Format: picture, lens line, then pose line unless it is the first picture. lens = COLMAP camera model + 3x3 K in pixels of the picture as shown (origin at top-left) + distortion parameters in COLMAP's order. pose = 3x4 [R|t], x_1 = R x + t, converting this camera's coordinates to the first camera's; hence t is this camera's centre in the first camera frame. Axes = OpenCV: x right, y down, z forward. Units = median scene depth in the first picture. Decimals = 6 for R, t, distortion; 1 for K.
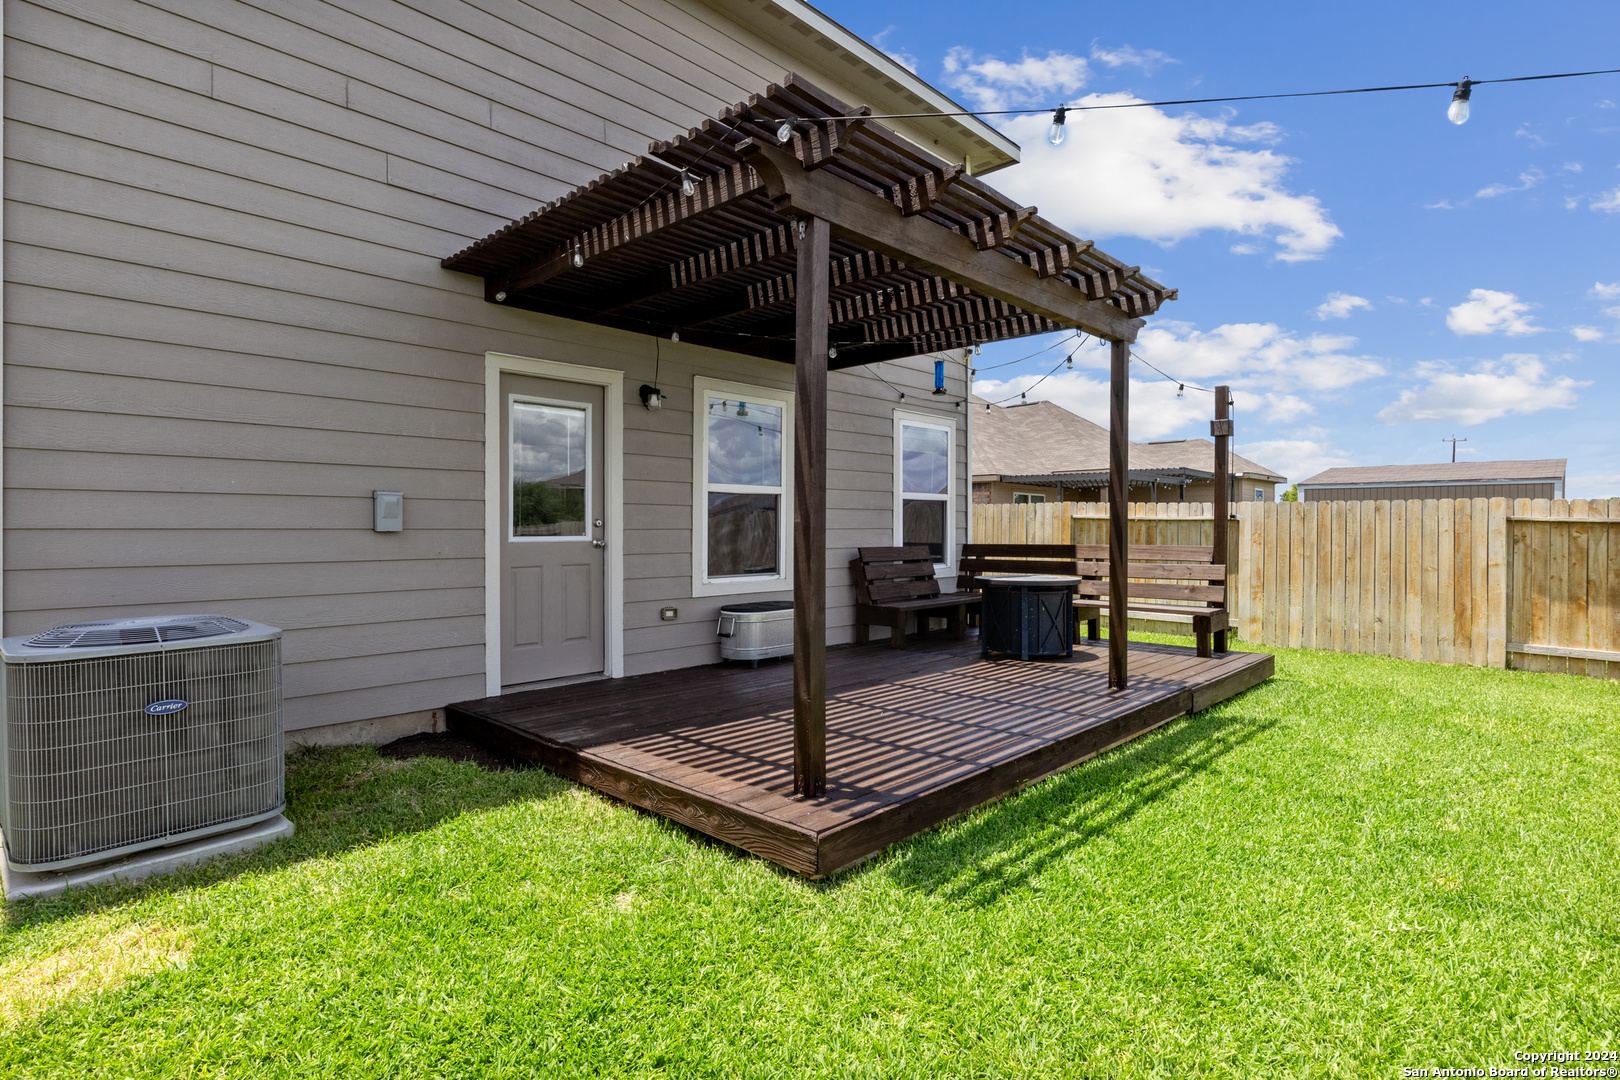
lens RADIAL K [[811.3, 0, 810.9], [0, 811.3, 525.7], [0, 0, 1]] dist [-0.003847, -0.000401]
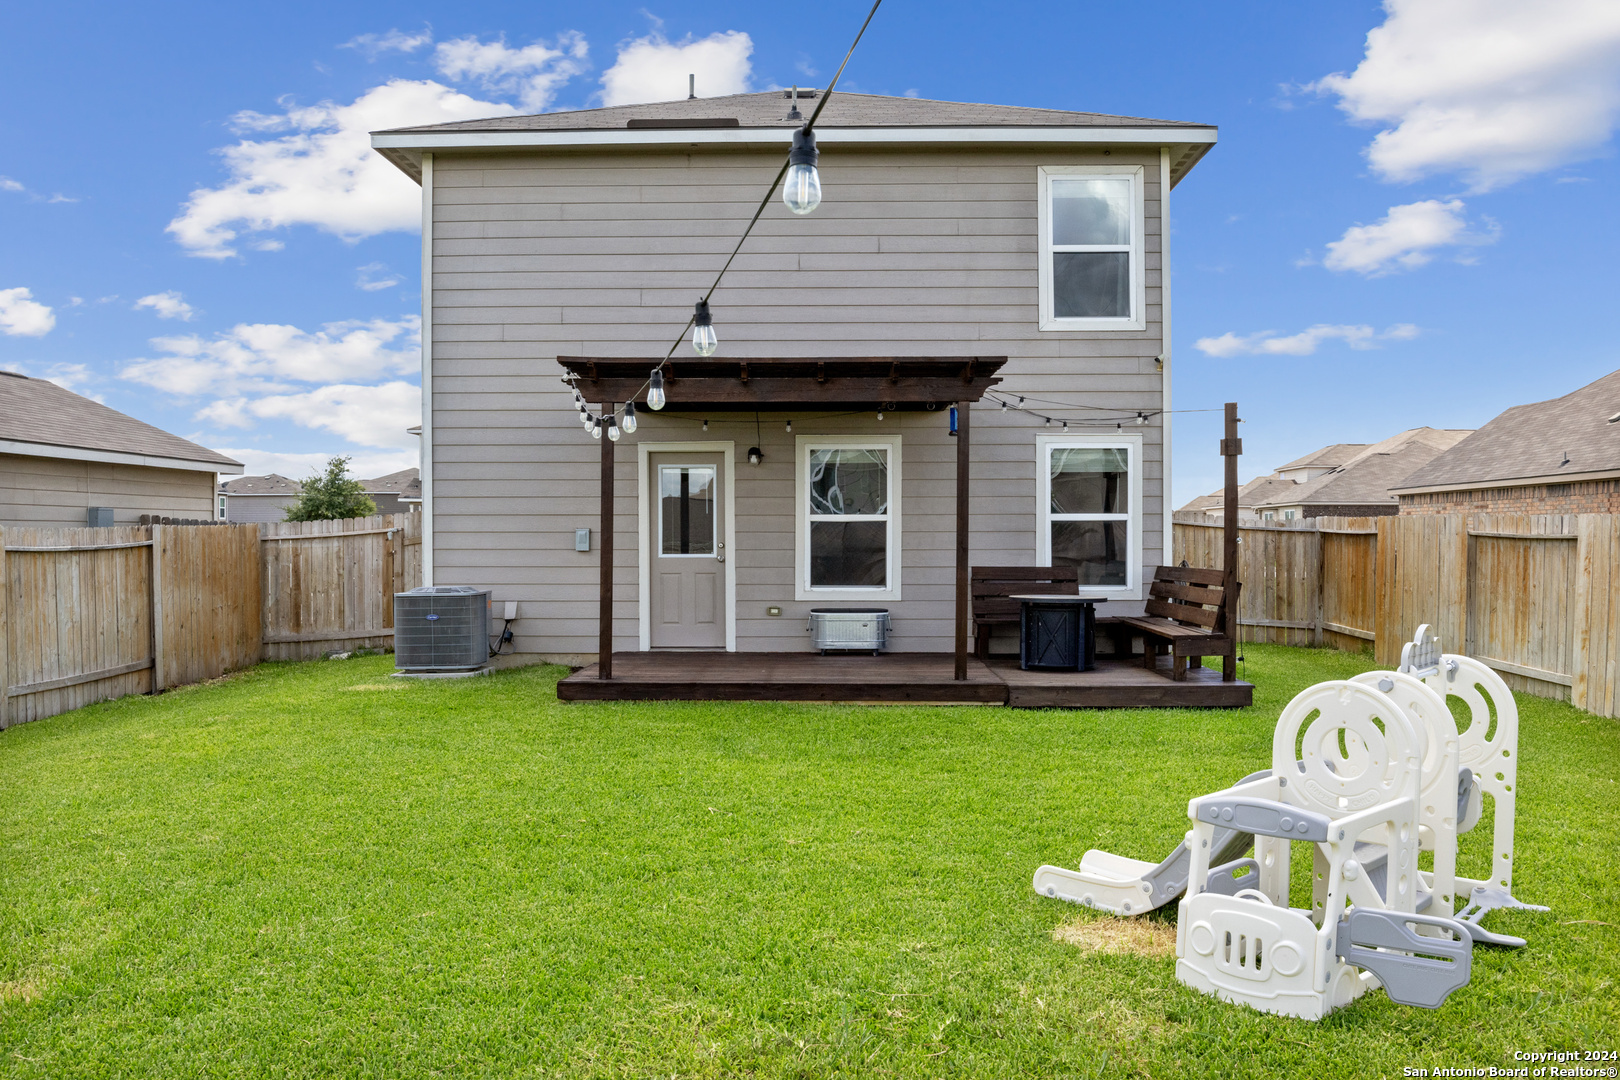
lens RADIAL K [[1405.8, 0, 813.6], [0, 1405.8, 542.5], [0, 0, 1]] dist [-0.047780, -0.026755]
pose [[0.675652, 0.002501, -0.737217, 1.614363], [0.002220, 0.999983, 0.005427, -0.020643], [0.737218, -0.005303, 0.675634, -0.556884]]
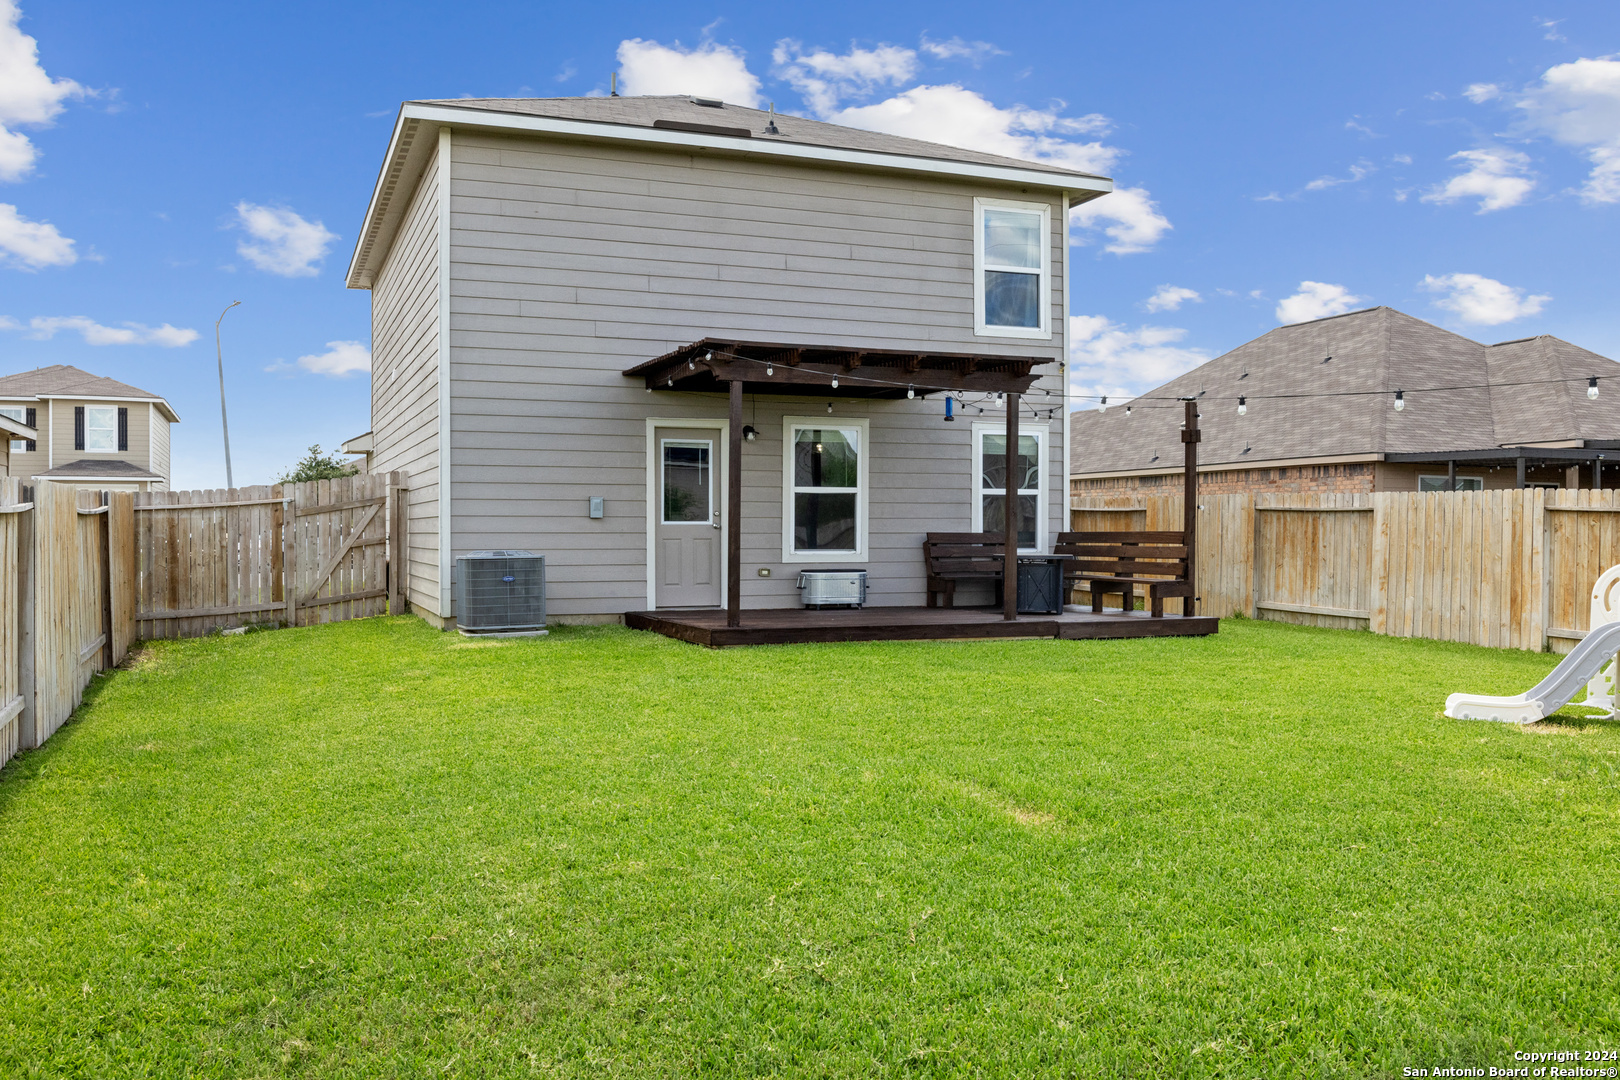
lens RADIAL K [[1405.8, 0, 817.7], [0, 1405.8, 547.8], [0, 0, 1]] dist [-0.047780, -0.026755]
pose [[0.911941, 0.005967, -0.410278, 1.005044], [0.000070, 0.999892, 0.014699, 0.022330], [0.410321, -0.013434, 0.911842, -1.383284]]
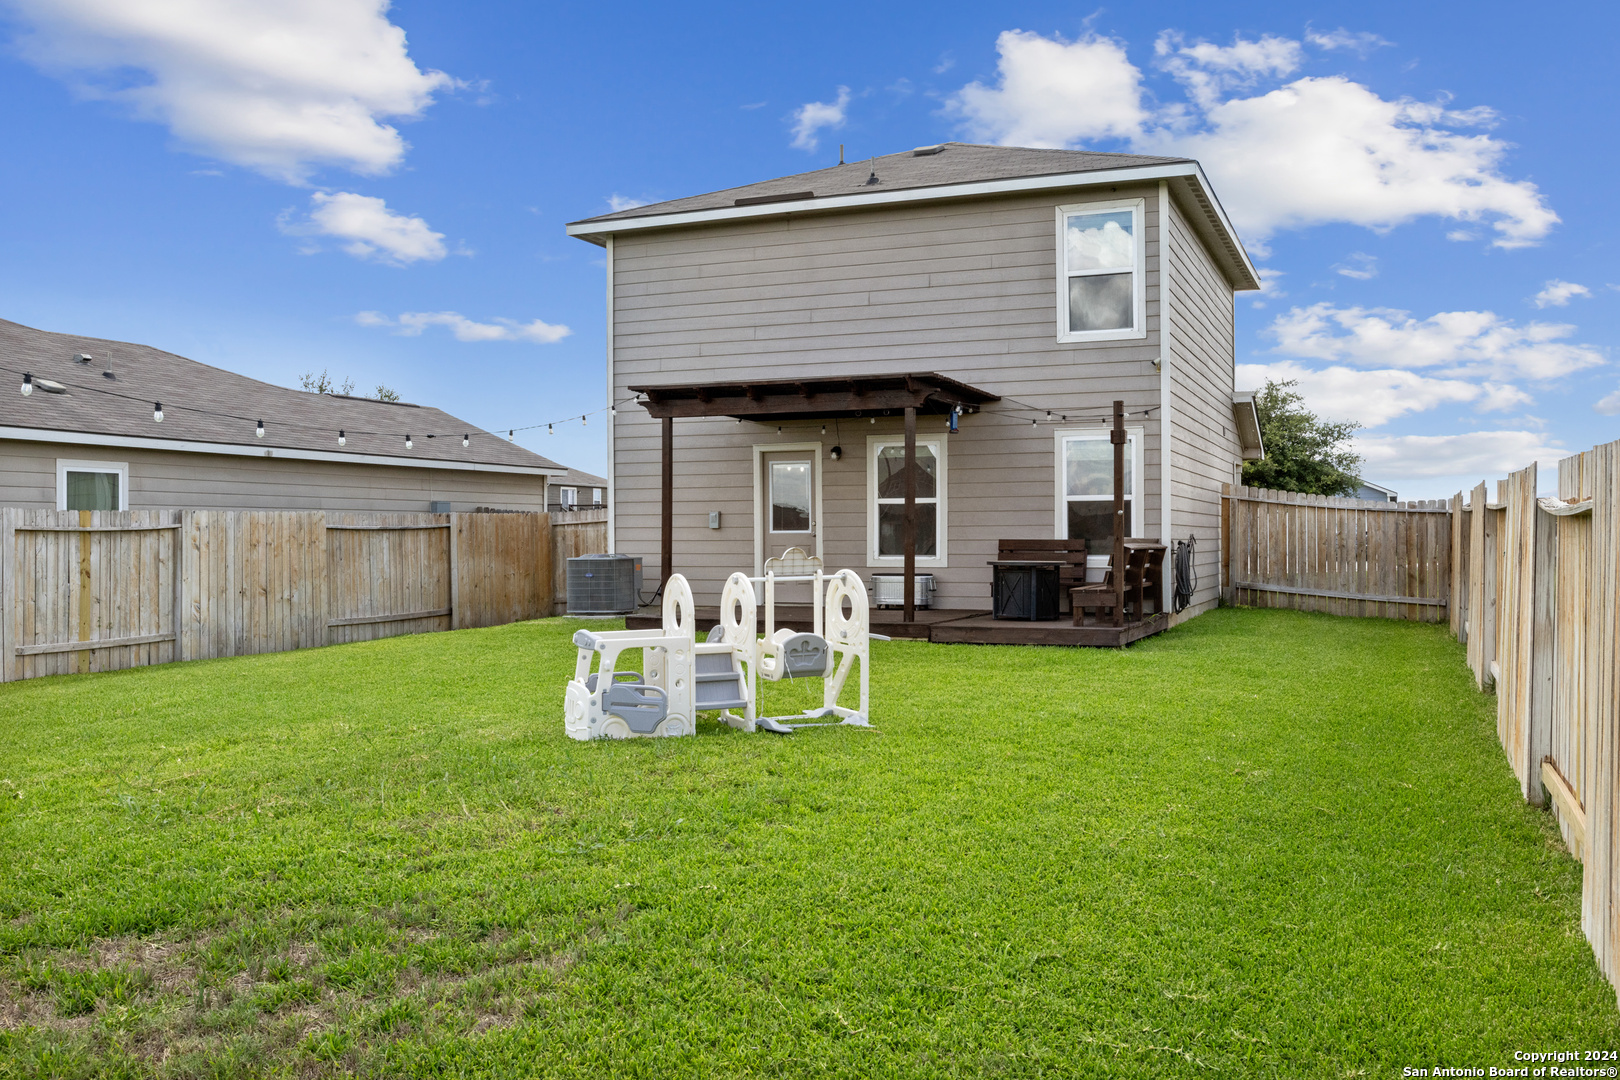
lens RADIAL K [[1405.8, 0, 808.1], [0, 1405.8, 547.5], [0, 0, 1]] dist [-0.047780, -0.026755]
pose [[0.361600, 0.004791, -0.932321, 2.589992], [0.004819, 0.999964, 0.007007, 0.027213], [0.932321, -0.007027, 0.361564, -0.179443]]
